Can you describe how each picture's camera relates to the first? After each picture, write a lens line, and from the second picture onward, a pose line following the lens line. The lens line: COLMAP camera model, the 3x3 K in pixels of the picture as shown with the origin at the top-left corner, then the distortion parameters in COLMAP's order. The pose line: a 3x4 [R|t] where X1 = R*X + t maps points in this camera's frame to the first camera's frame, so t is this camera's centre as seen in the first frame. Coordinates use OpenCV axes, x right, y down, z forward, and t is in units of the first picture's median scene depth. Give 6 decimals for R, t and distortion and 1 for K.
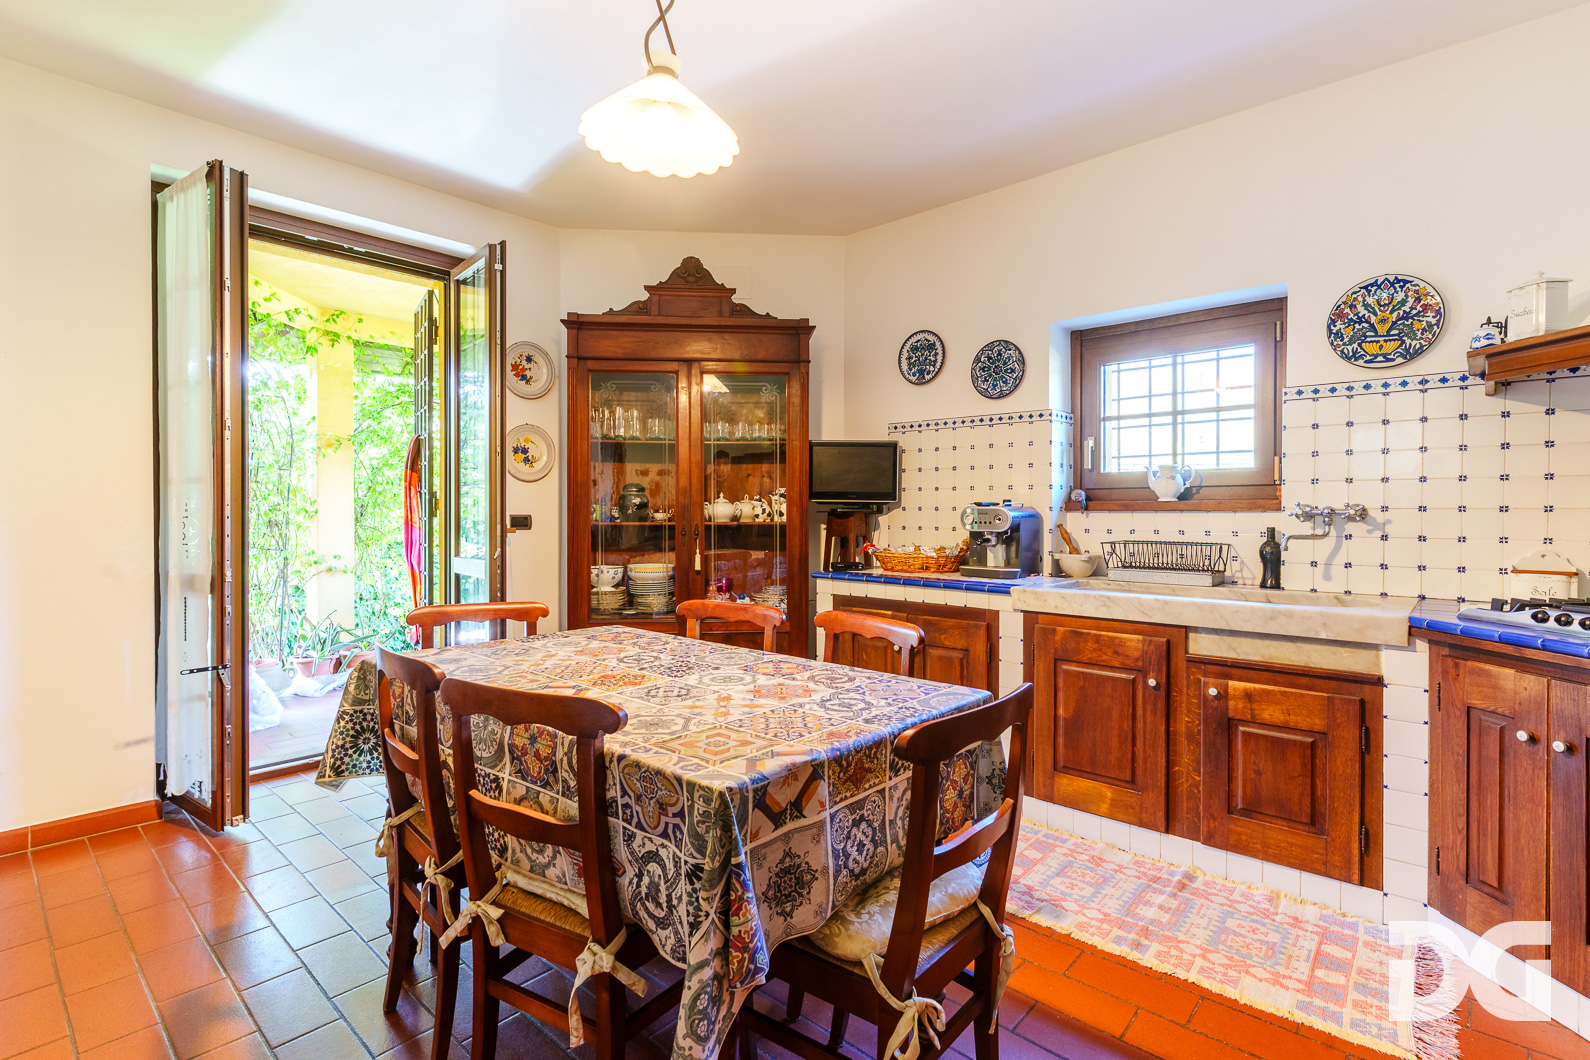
lens RADIAL K [[763.8, 0, 796.8], [0, 763.8, 523.2], [0, 0, 1]] dist [0.001498, -0.000215]
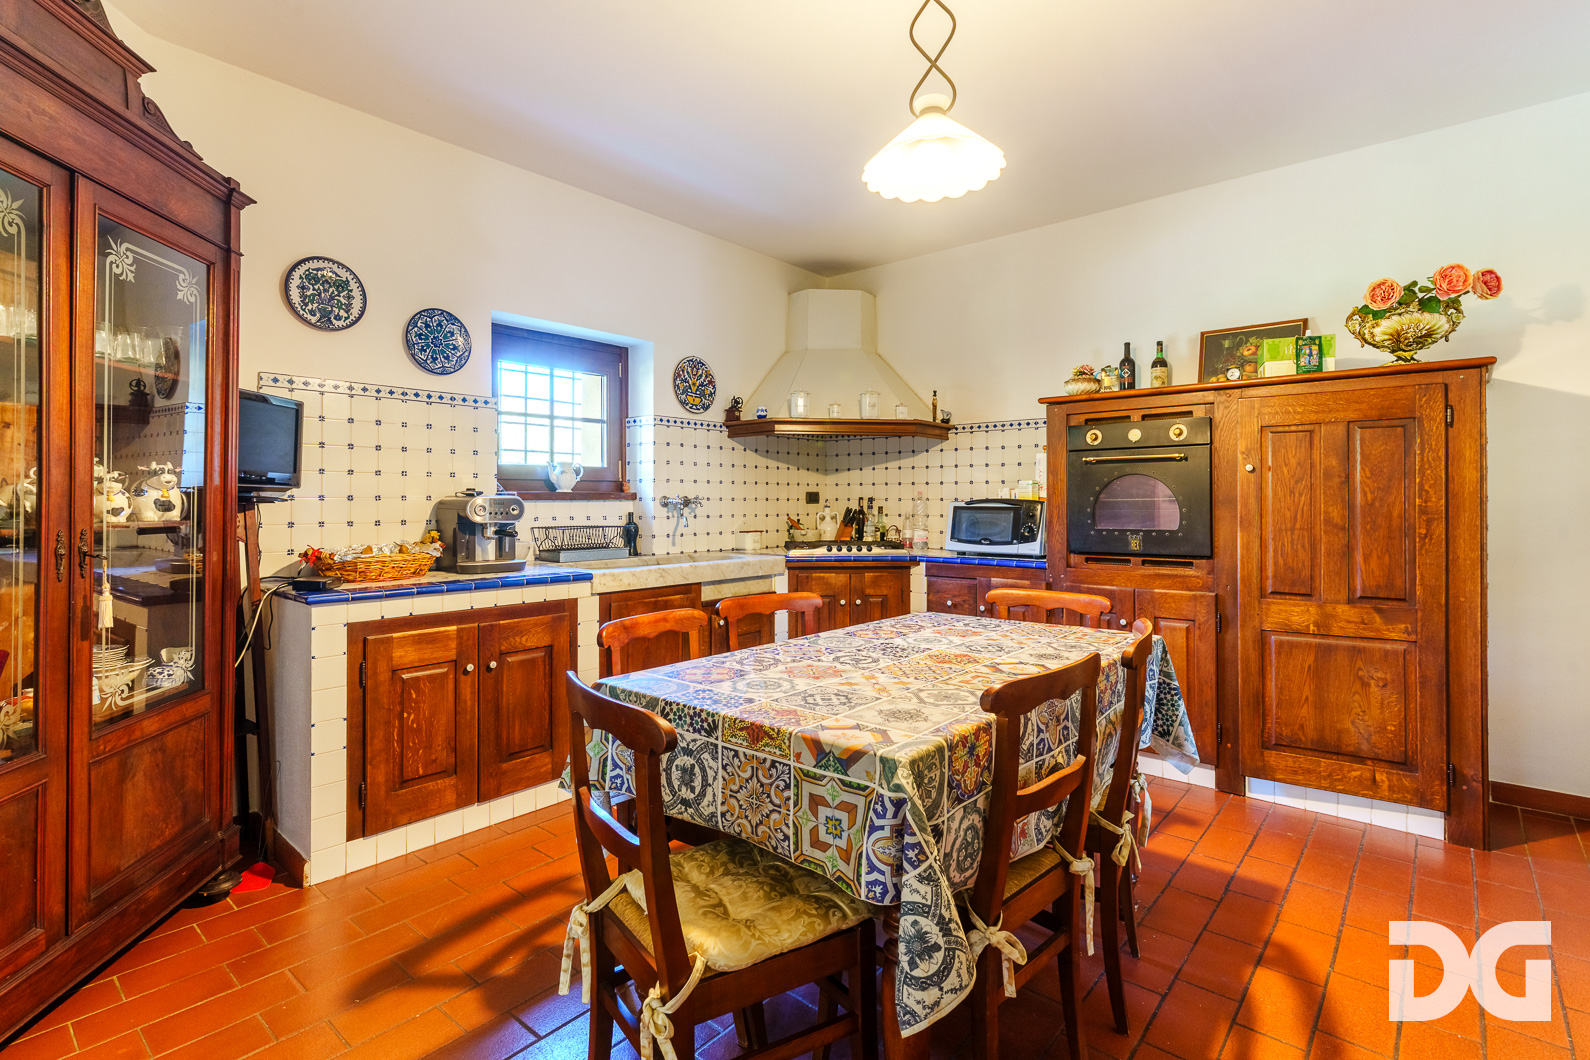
lens RADIAL K [[763.8, 0, 827.2], [0, 763.8, 493.4], [0, 0, 1]] dist [0.001498, -0.000215]
pose [[-0.060790, 0.007498, 0.998122, -0.672762], [0.014391, 0.999874, -0.006635, -0.012427], [-0.998047, 0.013960, -0.060890, 0.624521]]
